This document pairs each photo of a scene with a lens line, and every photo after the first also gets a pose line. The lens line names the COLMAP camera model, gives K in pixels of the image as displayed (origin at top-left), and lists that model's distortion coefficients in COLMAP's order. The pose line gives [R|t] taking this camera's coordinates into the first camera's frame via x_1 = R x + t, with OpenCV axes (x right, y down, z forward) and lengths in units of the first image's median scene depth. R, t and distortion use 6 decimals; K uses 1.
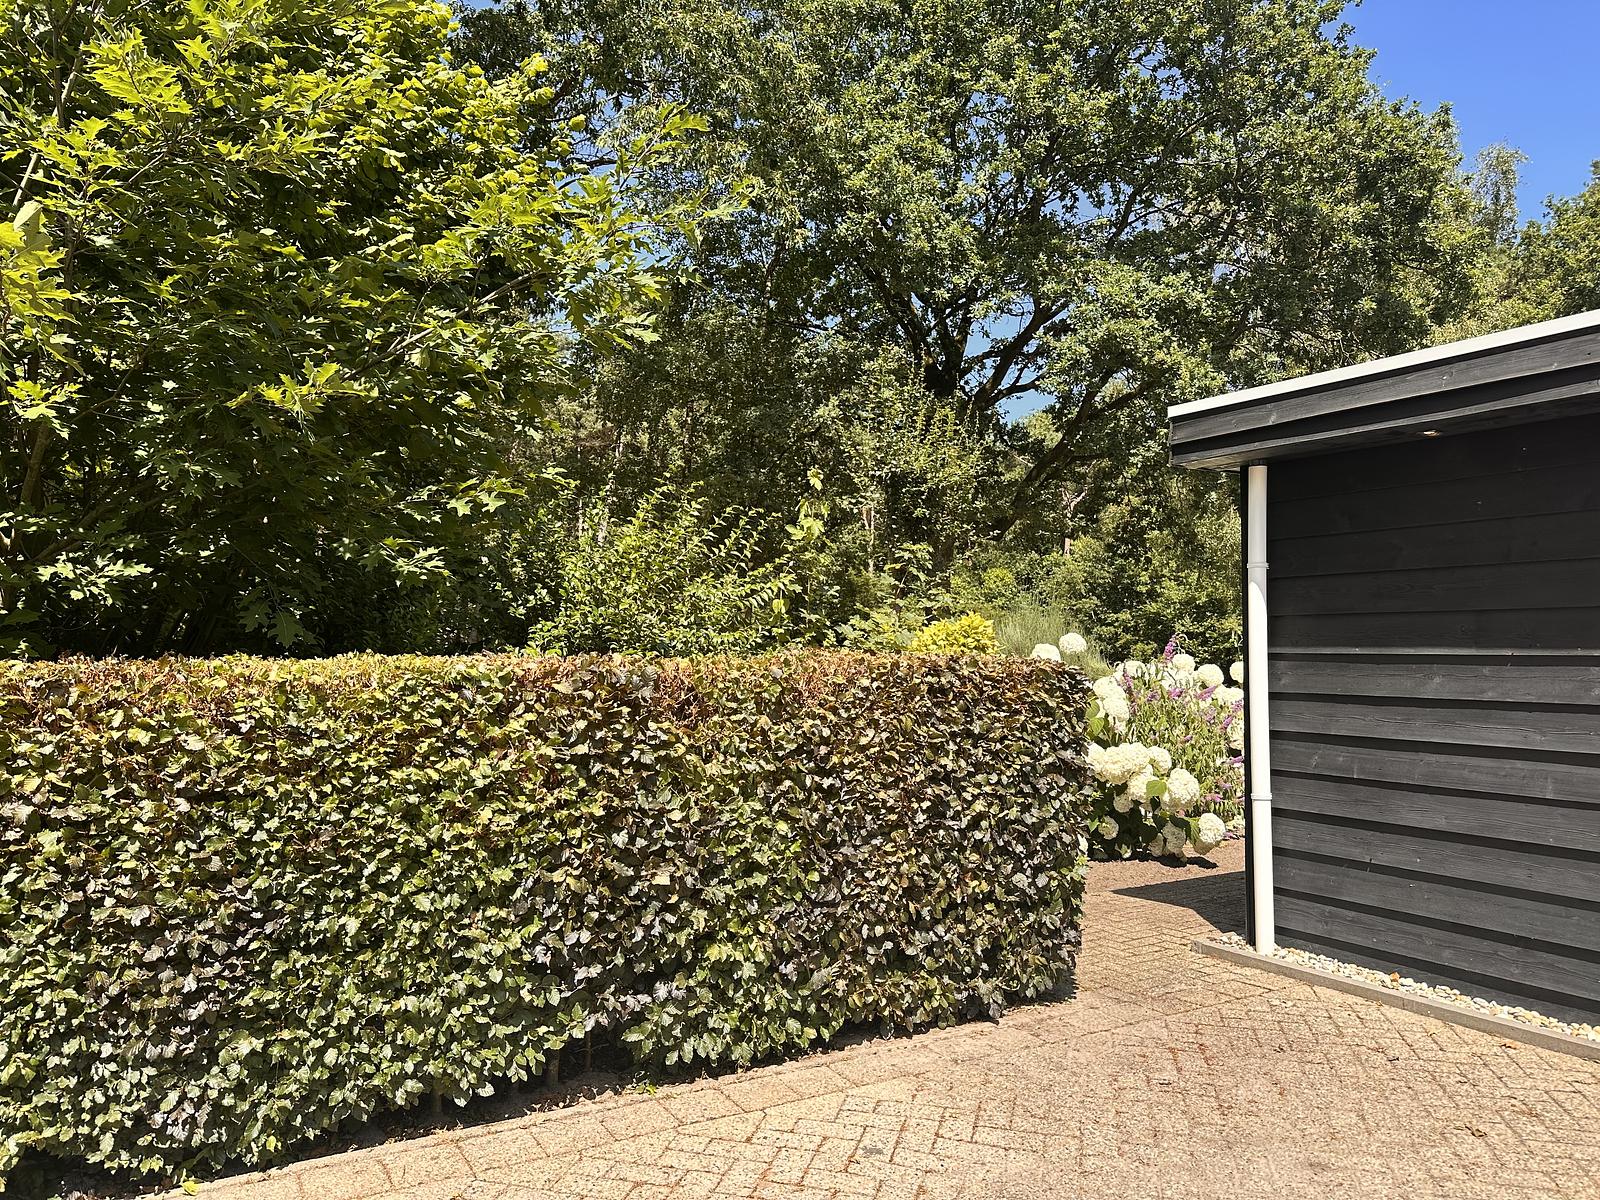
lens RADIAL K [[1136.5, 0, 800.0], [0, 1136.5, 600.0], [0, 0, 1]] dist [0.212141, -0.284323]
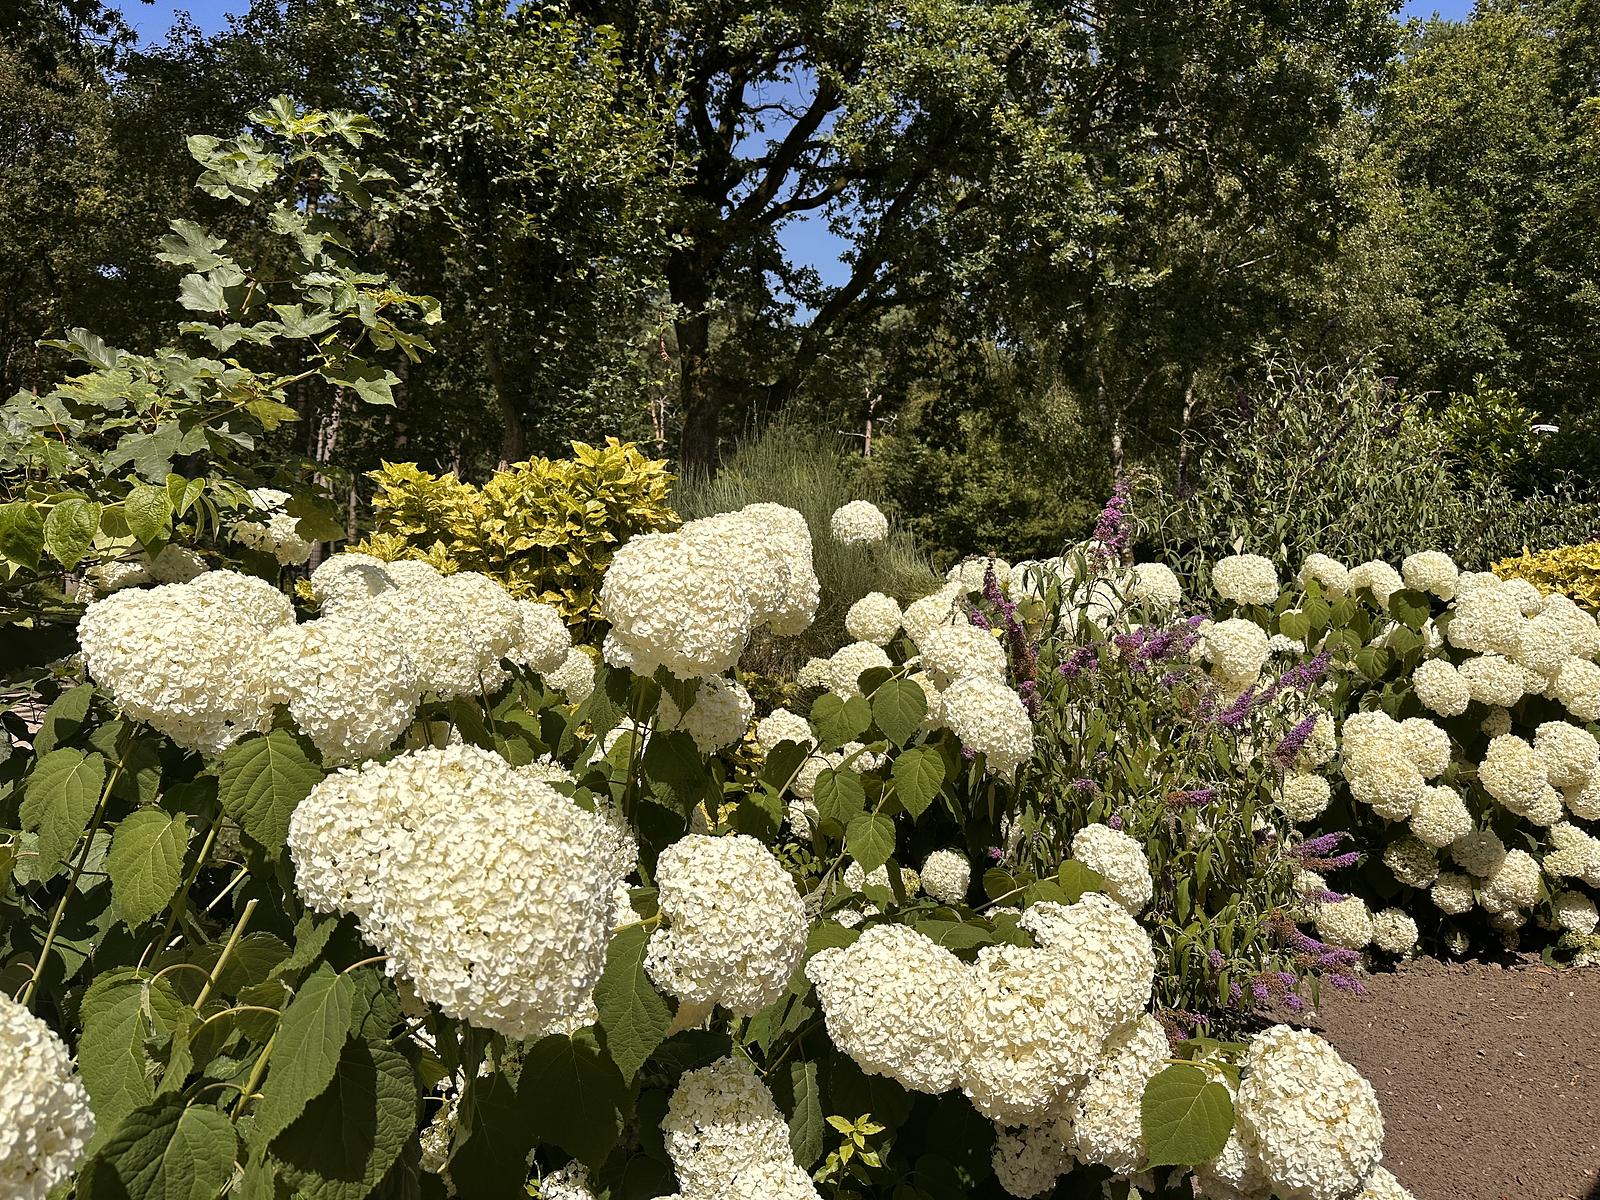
lens RADIAL K [[1136.5, 0, 800.0], [0, 1136.5, 600.0], [0, 0, 1]] dist [0.212141, -0.284323]
pose [[0.985839, -0.010010, 0.167393, 0.056028], [-0.003108, 0.996955, 0.077921, 0.013479], [-0.167663, -0.077338, 0.982806, 0.224672]]
